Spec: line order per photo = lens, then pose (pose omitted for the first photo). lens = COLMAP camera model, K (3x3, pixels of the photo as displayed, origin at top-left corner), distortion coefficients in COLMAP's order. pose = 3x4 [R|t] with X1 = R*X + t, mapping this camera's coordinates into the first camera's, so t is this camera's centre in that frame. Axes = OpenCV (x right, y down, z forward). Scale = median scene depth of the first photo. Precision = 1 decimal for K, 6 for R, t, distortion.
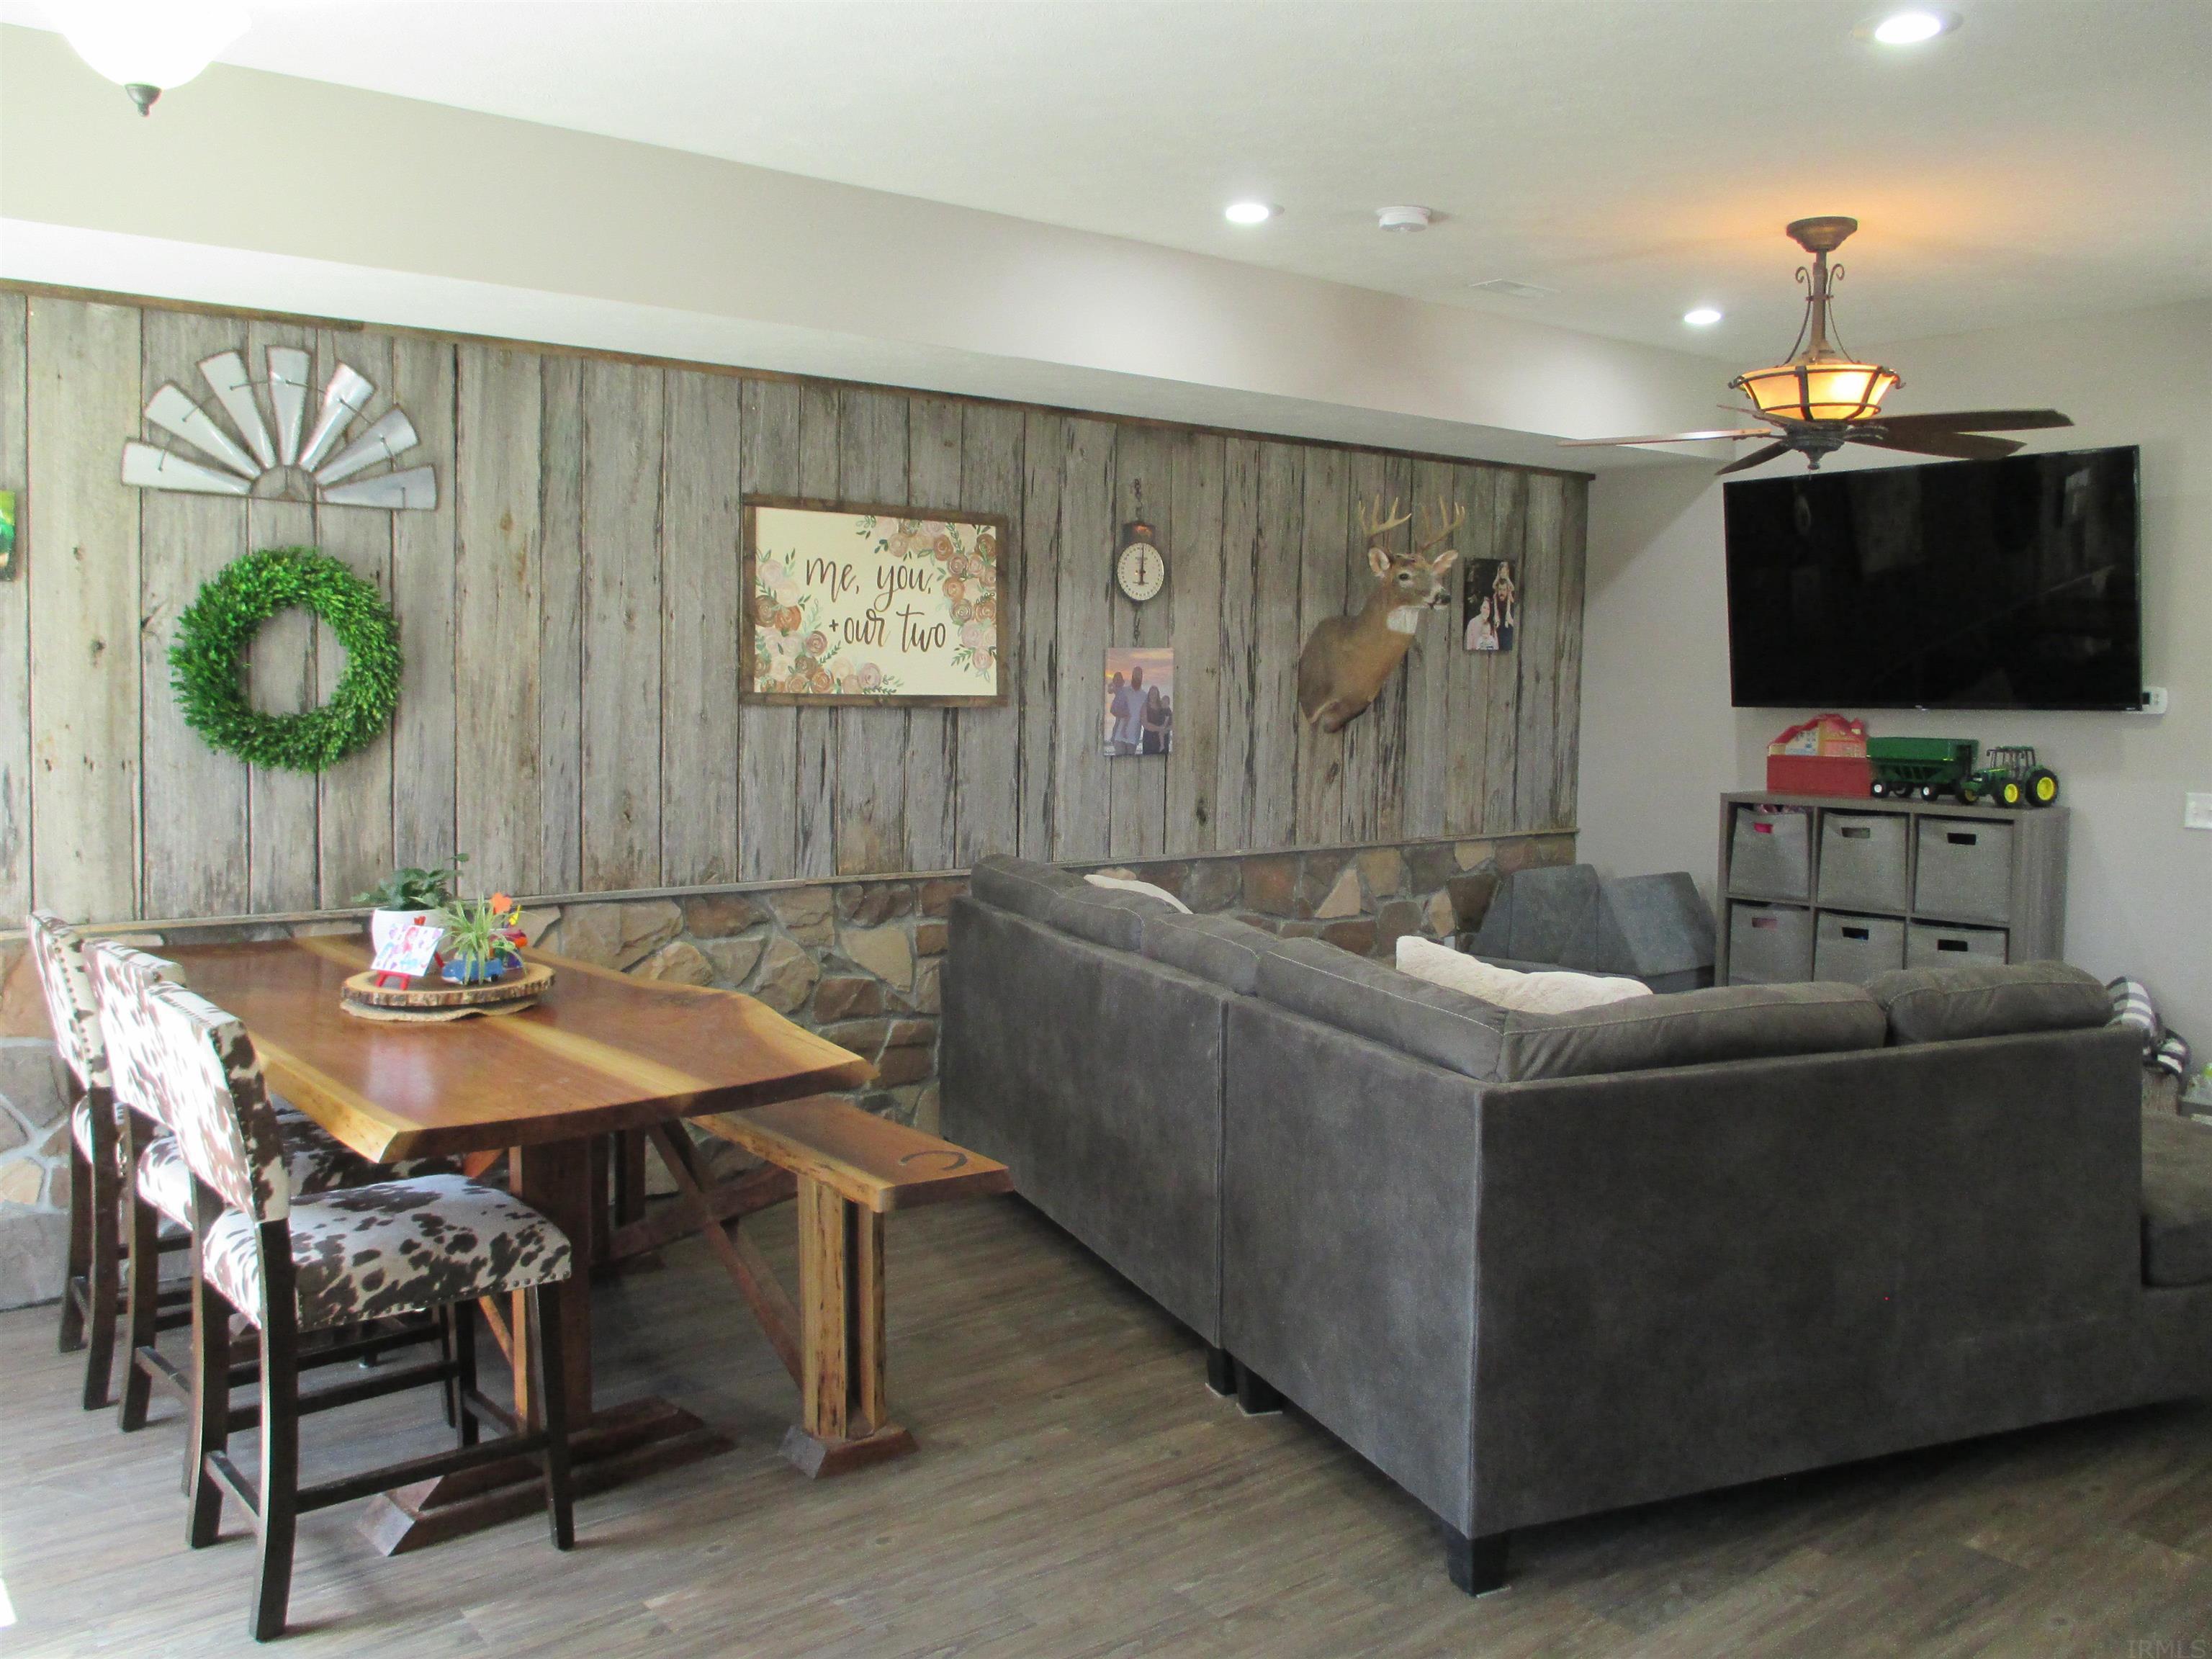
lens RADIAL K [[1813.8, 0, 1102.3], [0, 1813.8, 810.5], [0, 0, 1]] dist [-0.038886, 0.014967]
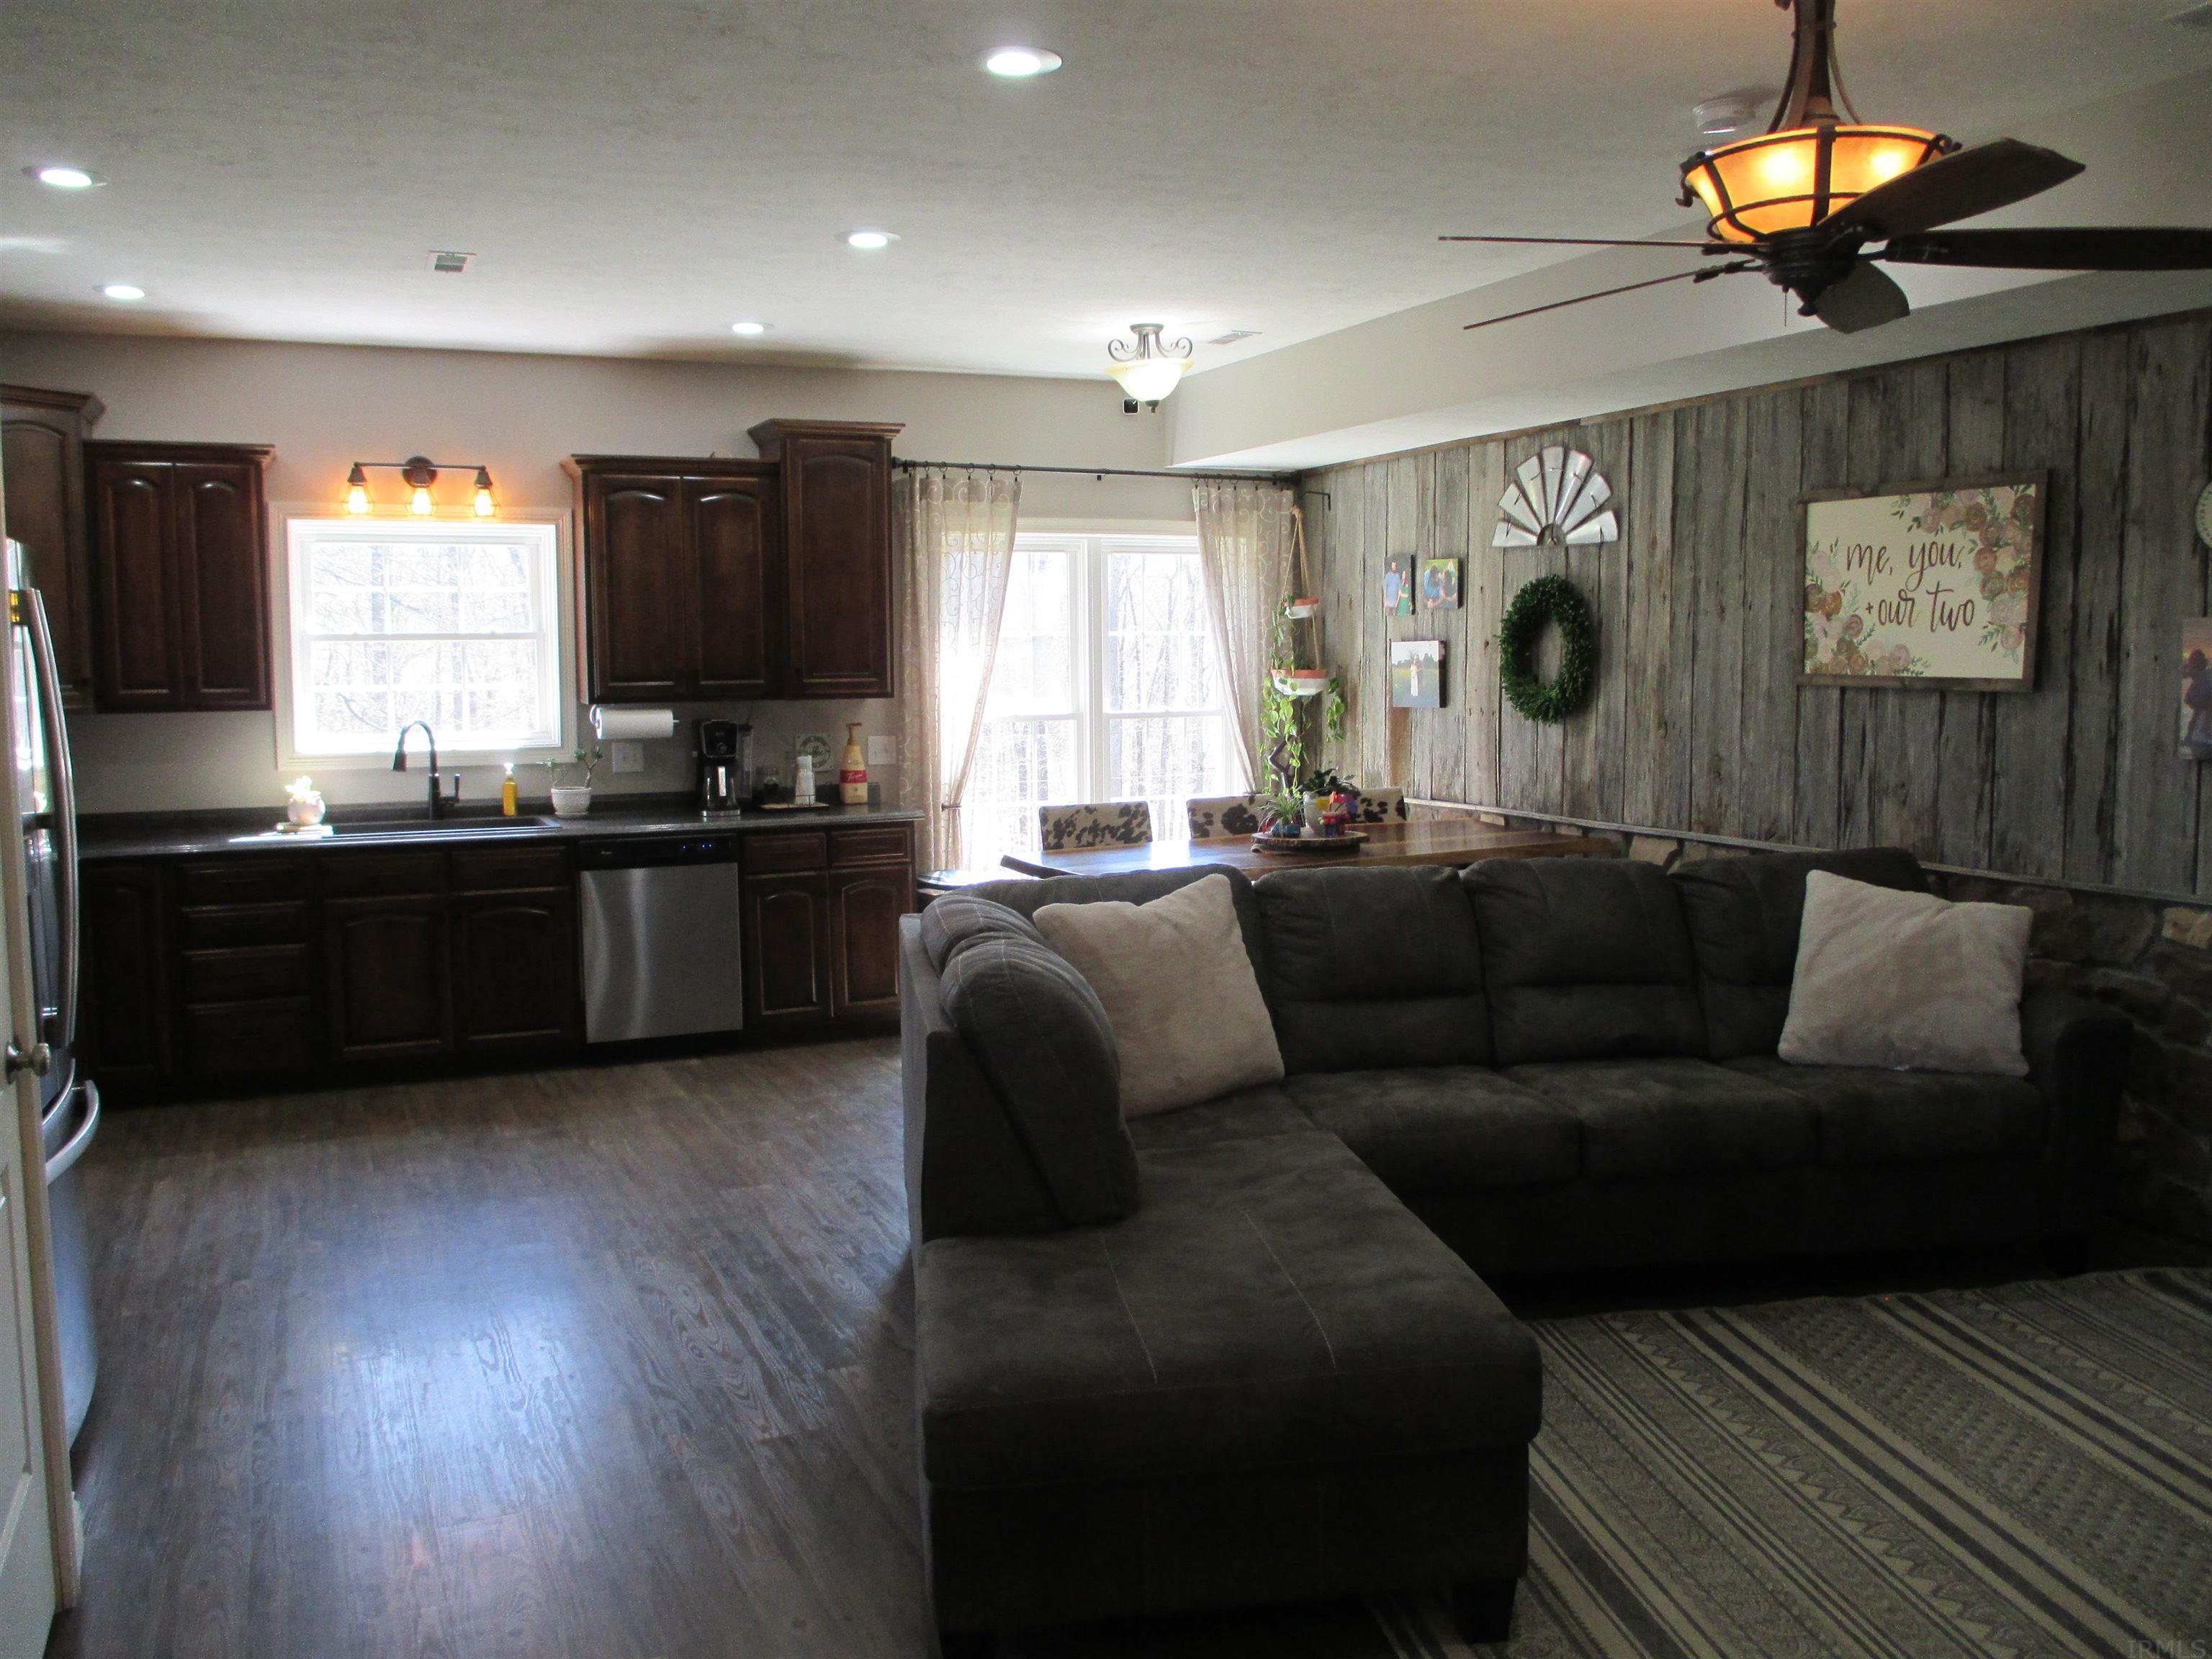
lens RADIAL K [[1813.8, 0, 1102.3], [0, 1813.8, 810.5], [0, 0, 1]] dist [-0.038886, 0.014967]
pose [[-0.236059, 0.080323, -0.968413, 0.940940], [-0.058721, 0.993578, 0.096724, -0.061323], [0.969963, 0.079699, -0.229826, 0.818915]]
